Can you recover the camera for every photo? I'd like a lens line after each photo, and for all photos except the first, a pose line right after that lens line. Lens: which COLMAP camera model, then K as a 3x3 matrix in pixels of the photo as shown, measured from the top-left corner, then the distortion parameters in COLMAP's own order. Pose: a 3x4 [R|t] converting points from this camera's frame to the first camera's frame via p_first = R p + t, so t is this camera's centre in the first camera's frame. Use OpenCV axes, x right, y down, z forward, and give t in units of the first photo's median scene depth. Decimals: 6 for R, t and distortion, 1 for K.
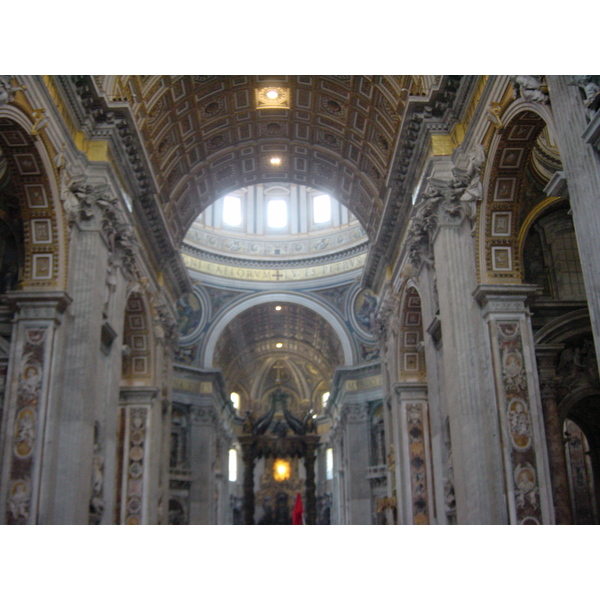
lens RADIAL K [[689.1, 0, 299.3], [0, 689.1, 303.9], [0, 0, 1]] dist [-0.140376, 0.000000]
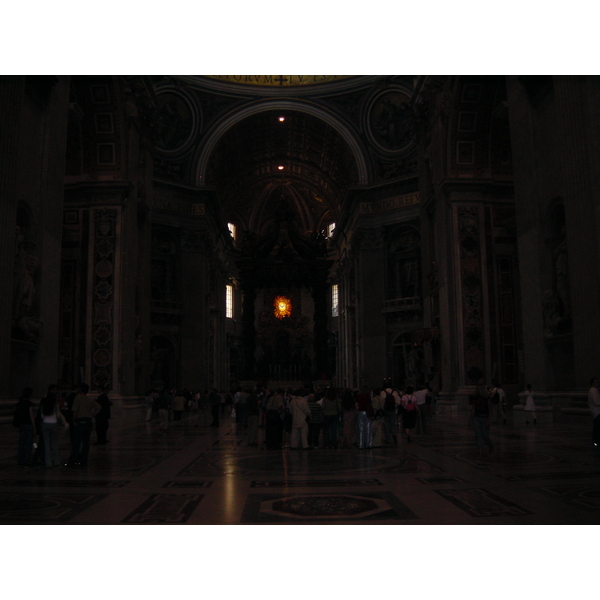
lens RADIAL K [[689.1, 0, 300.0], [0, 689.1, 297.3], [0, 0, 1]] dist [-0.140376, 0.000000]
pose [[0.999941, 0.006701, 0.008552, -0.023985], [-0.008355, 0.977474, 0.210892, 0.081233], [-0.006946, -0.210951, 0.977472, 0.224667]]
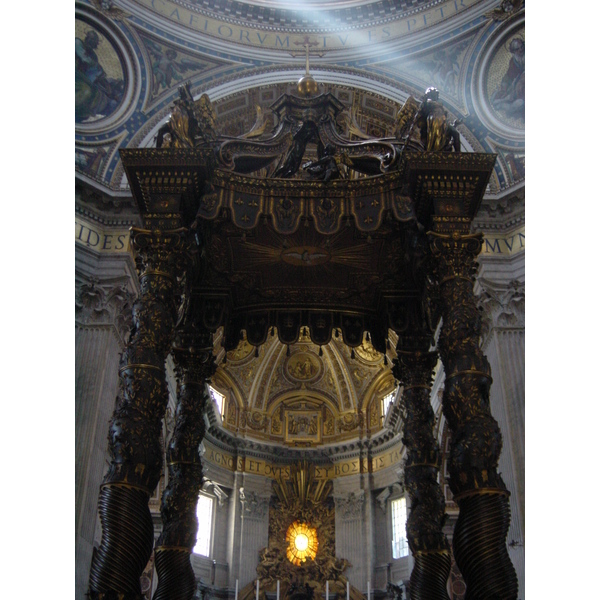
lens RADIAL K [[689.1, 0, 301.2], [0, 689.1, 301.5], [0, 0, 1]] dist [-0.140376, 0.000000]
pose [[0.999382, 0.018030, -0.030181, -0.033389], [-0.023713, 0.979498, -0.200055, 0.395401], [0.025955, 0.200647, 0.979320, 1.096047]]
